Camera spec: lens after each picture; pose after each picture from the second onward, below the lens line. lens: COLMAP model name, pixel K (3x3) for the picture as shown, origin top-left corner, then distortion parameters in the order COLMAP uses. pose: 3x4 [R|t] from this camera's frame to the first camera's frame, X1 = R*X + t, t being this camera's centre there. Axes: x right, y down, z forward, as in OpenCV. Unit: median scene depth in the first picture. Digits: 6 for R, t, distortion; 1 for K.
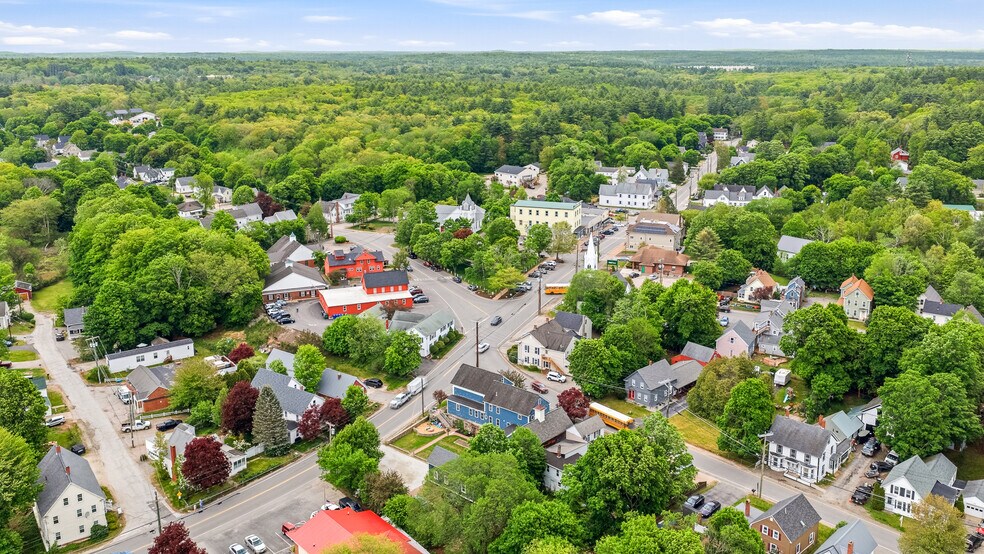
lens RADIAL K [[826.3, 0, 497.2], [0, 826.3, 227.7], [0, 0, 1]] dist [0.025454, -0.065786]
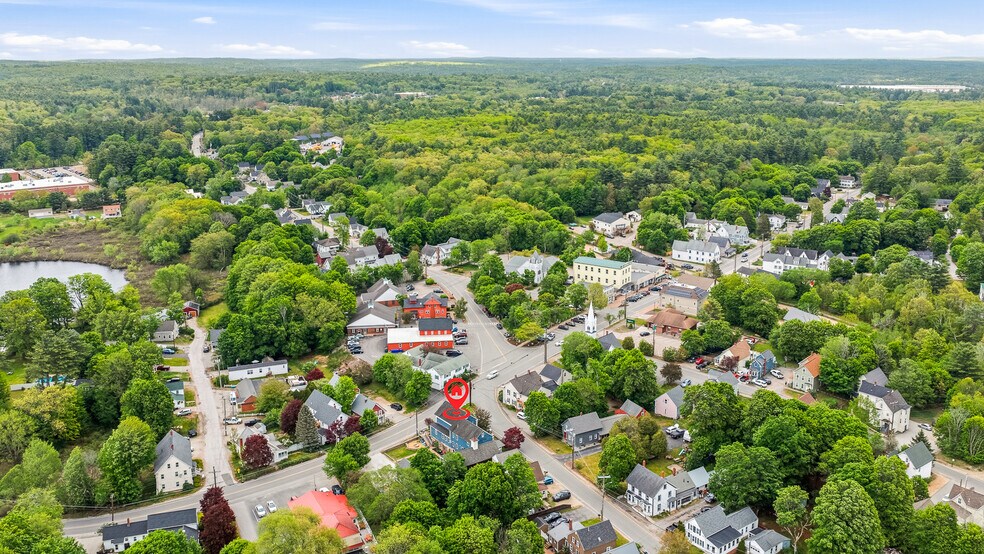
lens RADIAL K [[826.3, 0, 497.2], [0, 826.3, 227.7], [0, 0, 1]] dist [0.025454, -0.065786]
pose [[0.971464, 0.051193, -0.231598, 0.250501], [-0.052634, 0.998614, -0.000042, -0.093929], [0.231275, 0.012231, 0.972811, -0.242928]]
